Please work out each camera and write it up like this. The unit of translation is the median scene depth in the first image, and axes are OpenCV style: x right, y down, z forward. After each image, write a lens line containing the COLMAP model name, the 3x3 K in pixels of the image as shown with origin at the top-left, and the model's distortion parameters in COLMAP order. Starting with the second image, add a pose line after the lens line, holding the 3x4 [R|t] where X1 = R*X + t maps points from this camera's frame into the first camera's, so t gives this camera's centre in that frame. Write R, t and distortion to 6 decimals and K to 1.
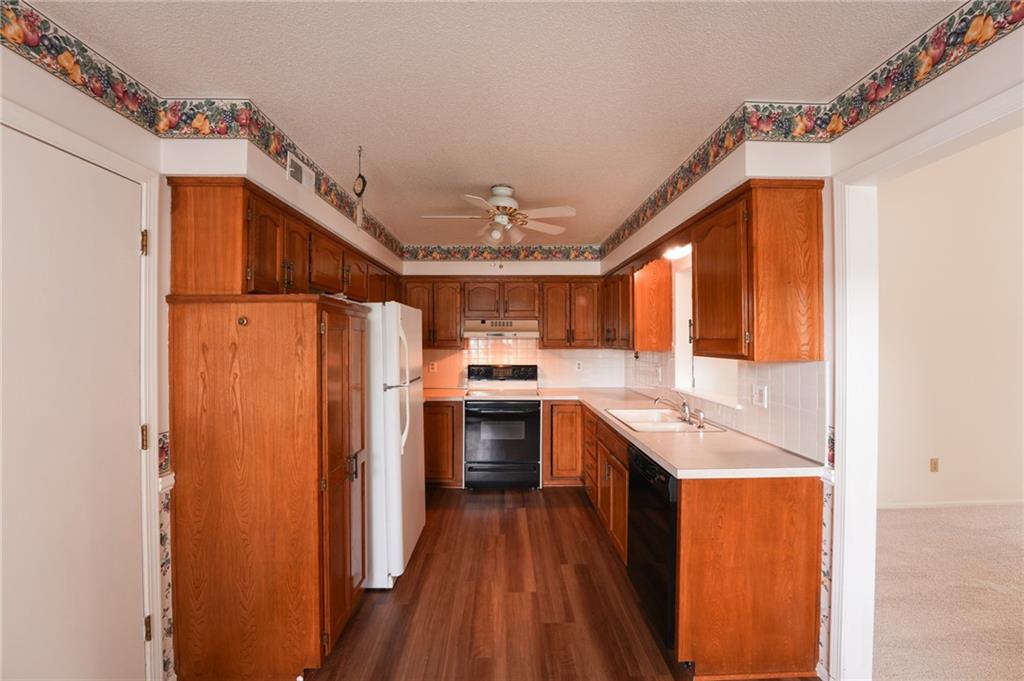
lens RADIAL K [[415.5, 0, 513.3], [0, 415.5, 339.8], [0, 0, 1]] dist [-0.029215, 0.003170]
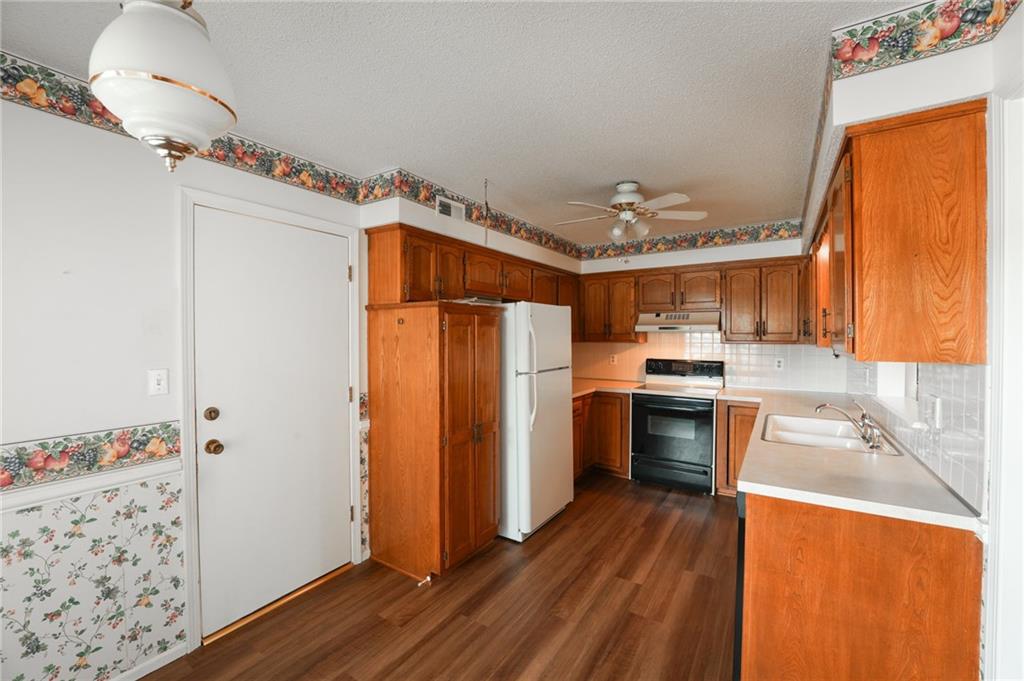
lens RADIAL K [[415.5, 0, 517.9], [0, 415.5, 338.1], [0, 0, 1]] dist [-0.029215, 0.003170]
pose [[0.829156, 0.004723, -0.558998, 0.486081], [0.001876, 0.999935, 0.011232, -0.001562], [0.559014, -0.010362, 0.829093, 0.009569]]
